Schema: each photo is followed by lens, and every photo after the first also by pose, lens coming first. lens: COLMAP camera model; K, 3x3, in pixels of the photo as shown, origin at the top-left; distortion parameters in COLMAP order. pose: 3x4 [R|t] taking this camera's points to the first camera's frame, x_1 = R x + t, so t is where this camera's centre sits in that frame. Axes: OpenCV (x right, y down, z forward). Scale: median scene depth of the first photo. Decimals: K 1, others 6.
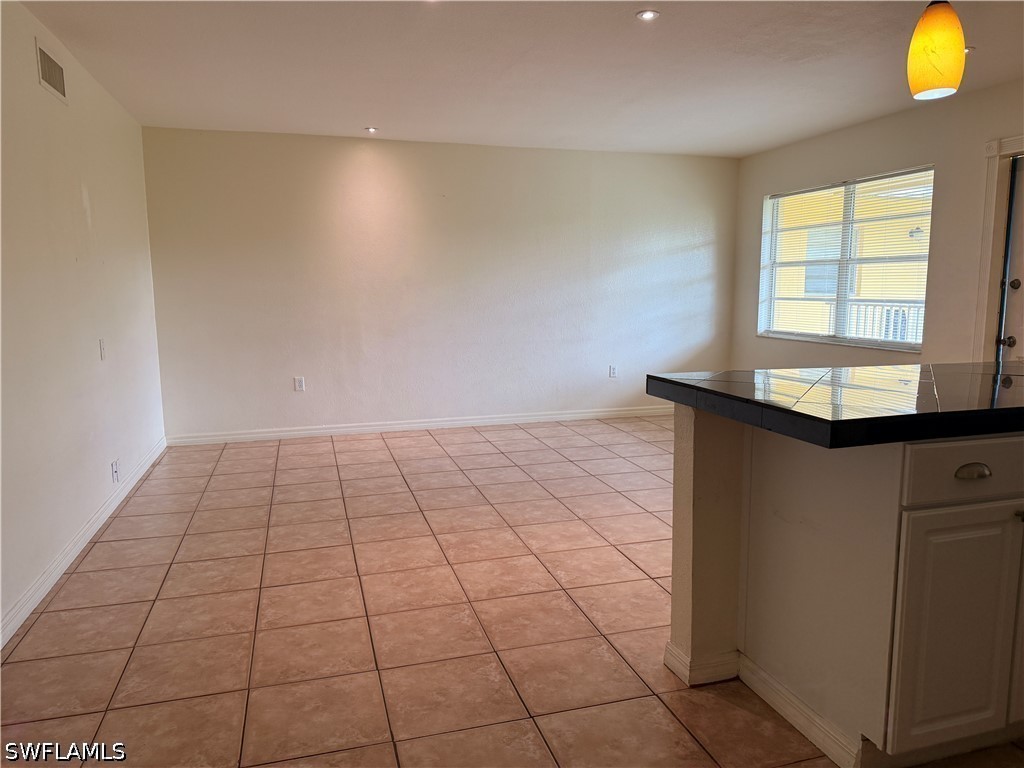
lens RADIAL K [[712.9, 0, 512.0], [0, 712.9, 384.0], [0, 0, 1]] dist [0.083115, -0.112357]
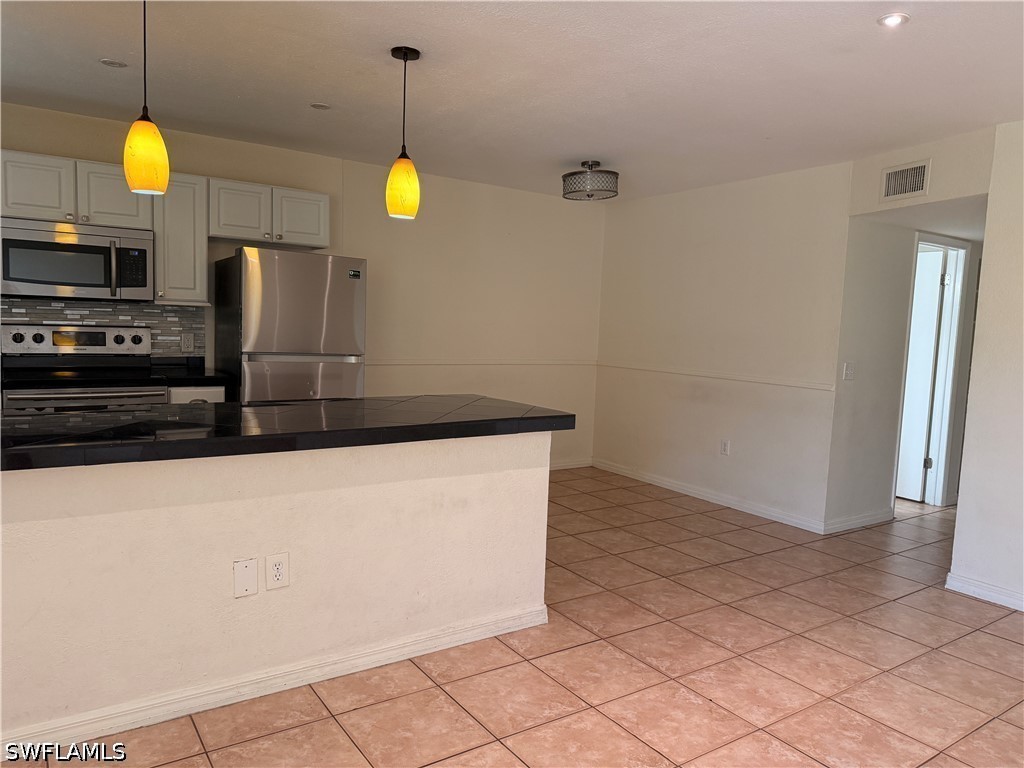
lens RADIAL K [[717.4, 0, 514.0], [0, 717.4, 389.3], [0, 0, 1]] dist [0.072310, -0.101189]
pose [[-0.949177, 0.000046, -0.314743, 0.490788], [-0.074545, 0.971515, 0.224948, -0.238793], [0.305788, 0.236978, -0.922136, 1.496360]]
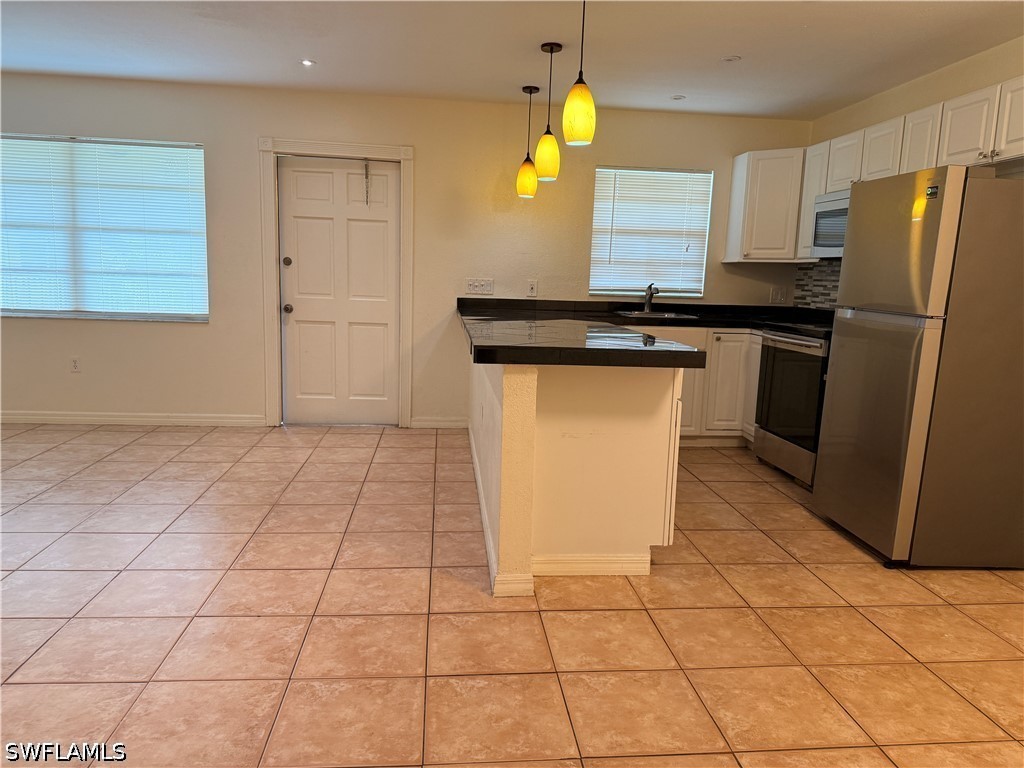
lens RADIAL K [[717.4, 0, 514.0], [0, 717.4, 389.3], [0, 0, 1]] dist [0.072310, -0.101189]
pose [[0.183717, -0.141677, 0.972716, -0.591216], [0.094681, 0.987508, 0.125949, -0.053976], [-0.978409, 0.068959, 0.194836, 0.510158]]
